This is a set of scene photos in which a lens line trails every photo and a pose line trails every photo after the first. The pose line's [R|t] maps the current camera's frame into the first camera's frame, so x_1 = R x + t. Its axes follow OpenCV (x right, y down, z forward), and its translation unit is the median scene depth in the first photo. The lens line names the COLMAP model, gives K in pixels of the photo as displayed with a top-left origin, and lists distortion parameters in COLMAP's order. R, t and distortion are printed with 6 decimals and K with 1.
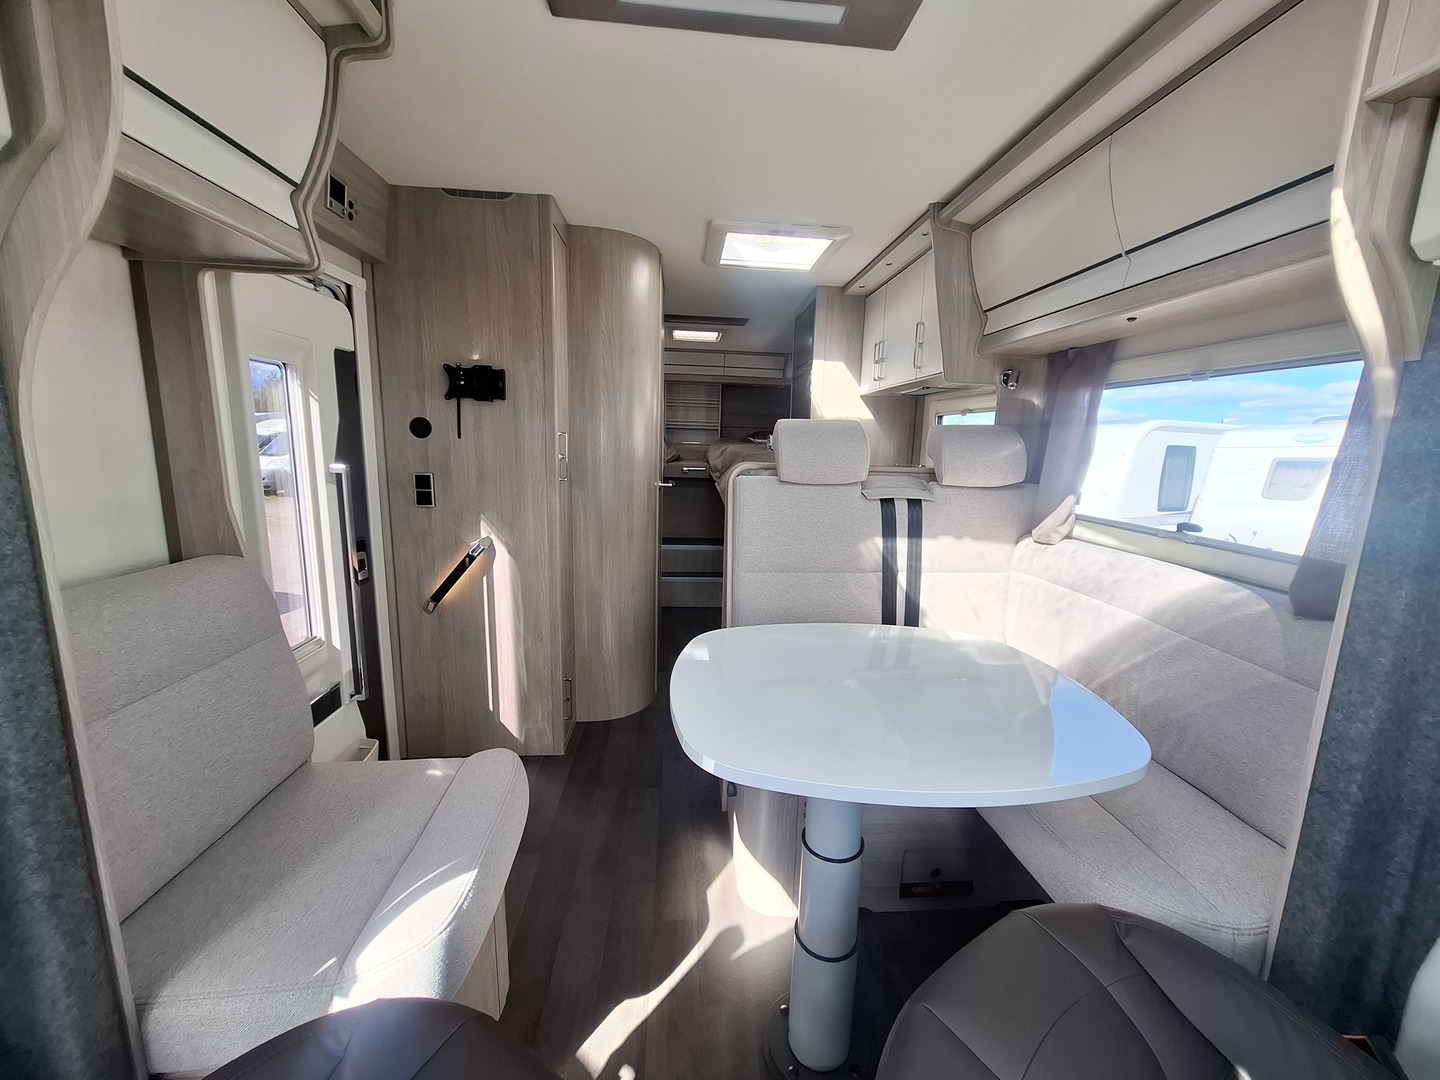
lens RADIAL K [[563.5, 0, 724.7], [0, 563.5, 535.7], [0, 0, 1]] dist [-0.004092, 0.000029]
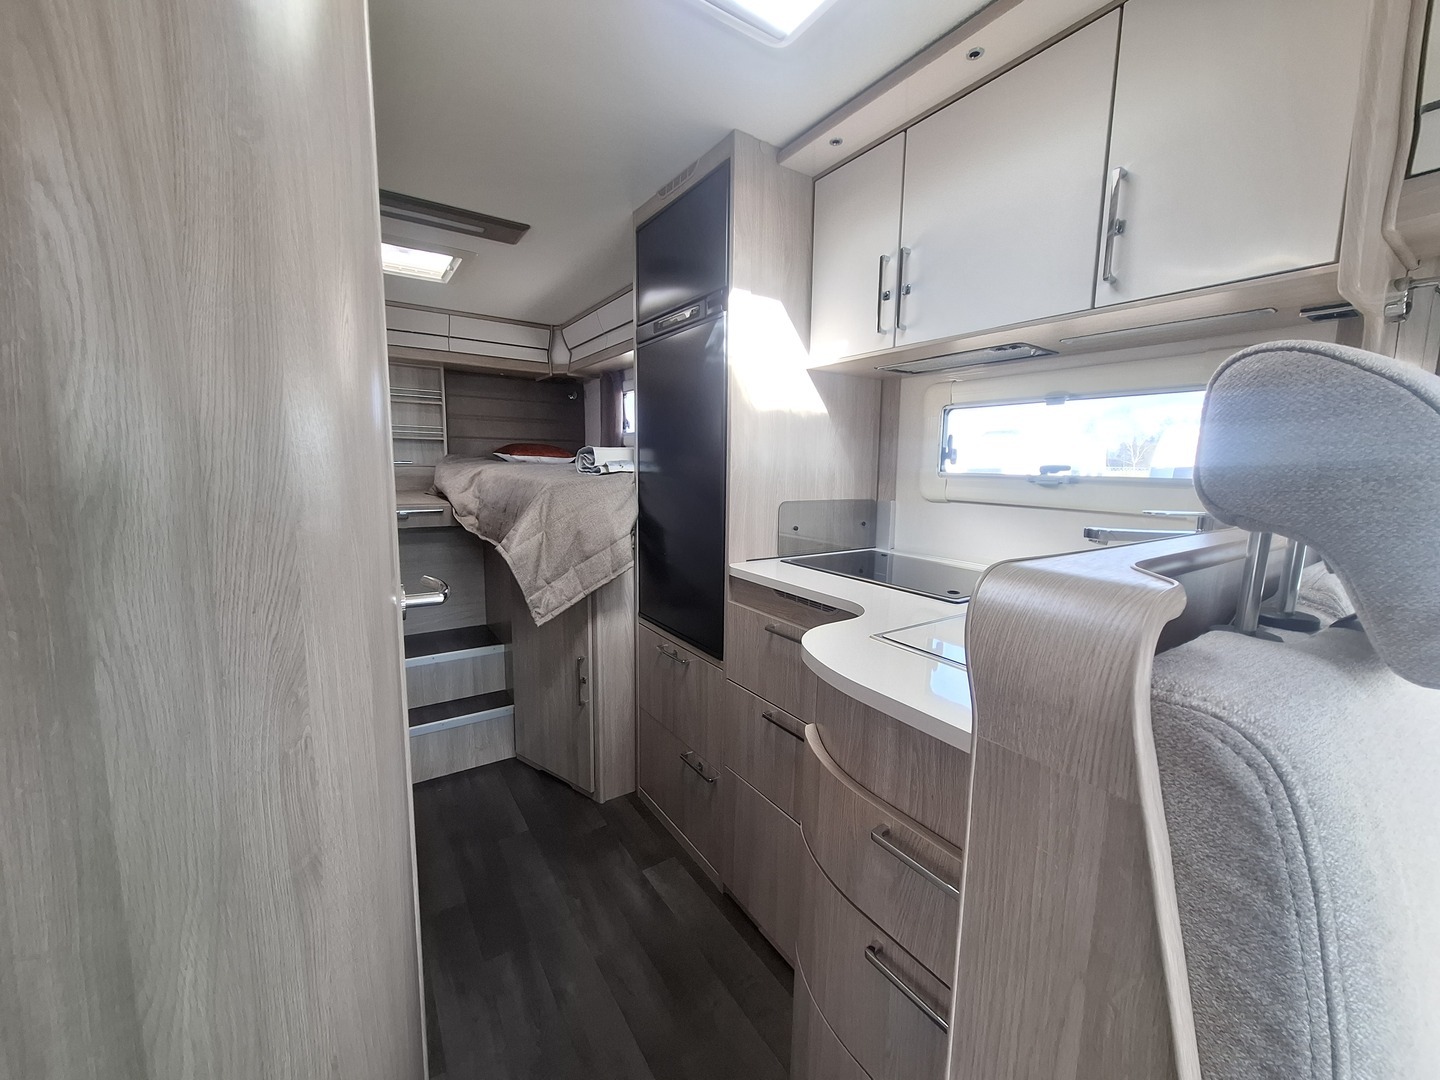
lens RADIAL K [[563.5, 0, 728.3], [0, 563.5, 537.6], [0, 0, 1]] dist [-0.004092, 0.000029]
pose [[0.866802, -0.084867, 0.491378, -0.064504], [0.095795, 0.995397, 0.002933, -0.065780], [-0.489365, 0.044529, 0.870941, 0.381031]]
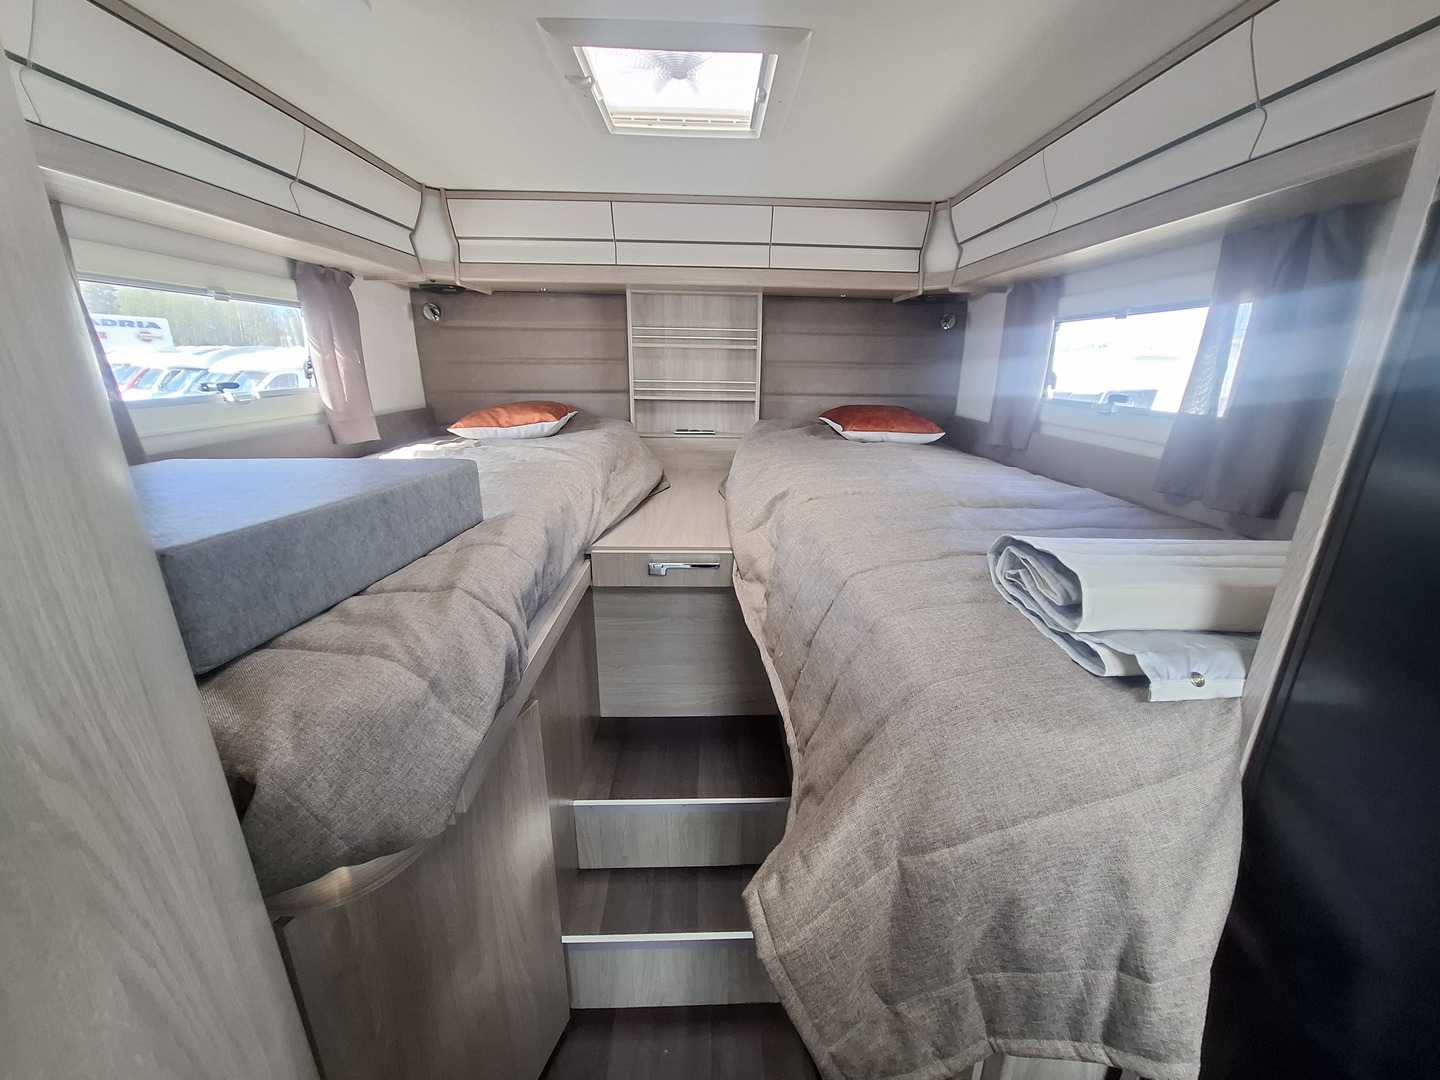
lens RADIAL K [[563.5, 0, 725.8], [0, 563.5, 538.5], [0, 0, 1]] dist [-0.004092, 0.000029]
pose [[0.998631, -0.006859, -0.051852, -0.014115], [0.013500, 0.991575, 0.128827, -0.170191], [0.050532, -0.129351, 0.990310, 0.669638]]
